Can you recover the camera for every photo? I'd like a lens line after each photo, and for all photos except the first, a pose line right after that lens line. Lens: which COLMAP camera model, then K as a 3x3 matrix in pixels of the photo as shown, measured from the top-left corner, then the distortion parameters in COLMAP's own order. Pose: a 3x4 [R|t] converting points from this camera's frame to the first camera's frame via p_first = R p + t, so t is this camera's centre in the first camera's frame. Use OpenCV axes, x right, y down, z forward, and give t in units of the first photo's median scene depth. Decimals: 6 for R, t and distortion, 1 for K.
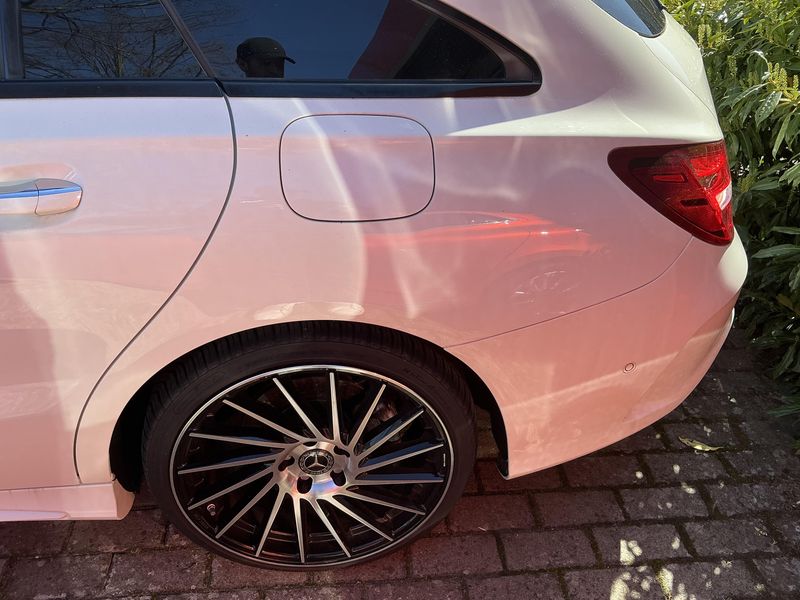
lens RADIAL K [[670.3, 0, 400.0], [0, 670.3, 300.0], [0, 0, 1]] dist [0.125597, -0.280003]
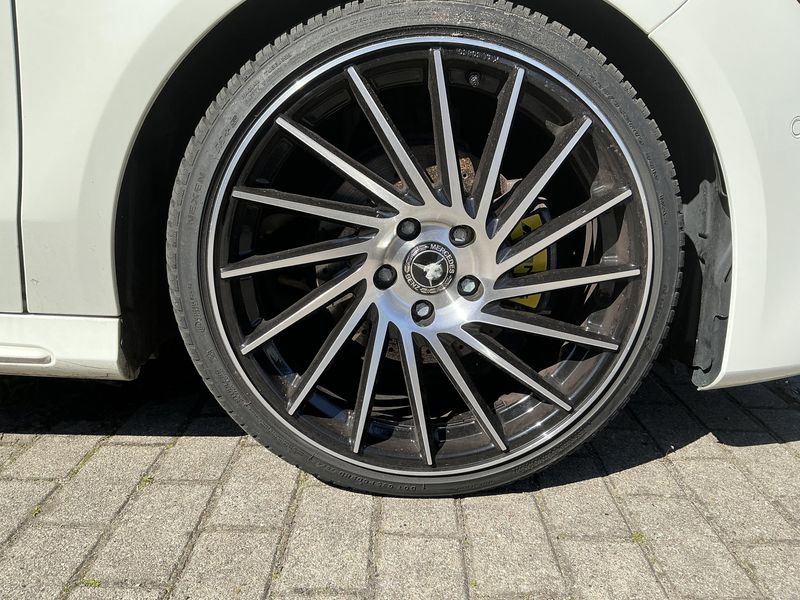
lens RADIAL K [[670.3, 0, 400.0], [0, 670.3, 300.0], [0, 0, 1]] dist [0.125597, -0.280003]
pose [[0.984474, -0.144499, -0.099655, -0.086259], [0.105827, 0.941555, -0.319803, 0.436321], [0.140042, 0.304292, 0.942229, 0.372795]]
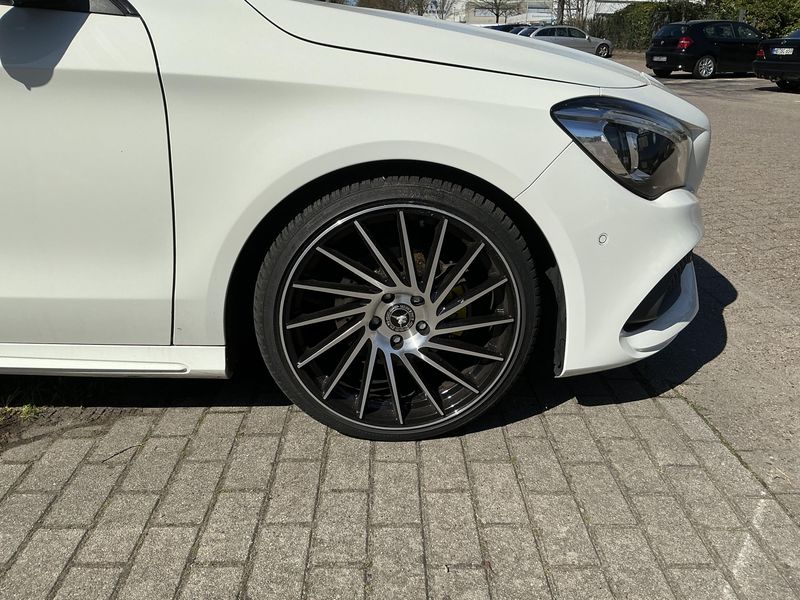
lens RADIAL K [[670.3, 0, 400.0], [0, 670.3, 300.0], [0, 0, 1]] dist [0.125597, -0.280003]
pose [[0.984374, -0.149007, -0.093831, -0.011198], [0.125391, 0.967272, -0.220594, 0.430625], [0.123630, 0.205381, 0.970842, -0.113934]]
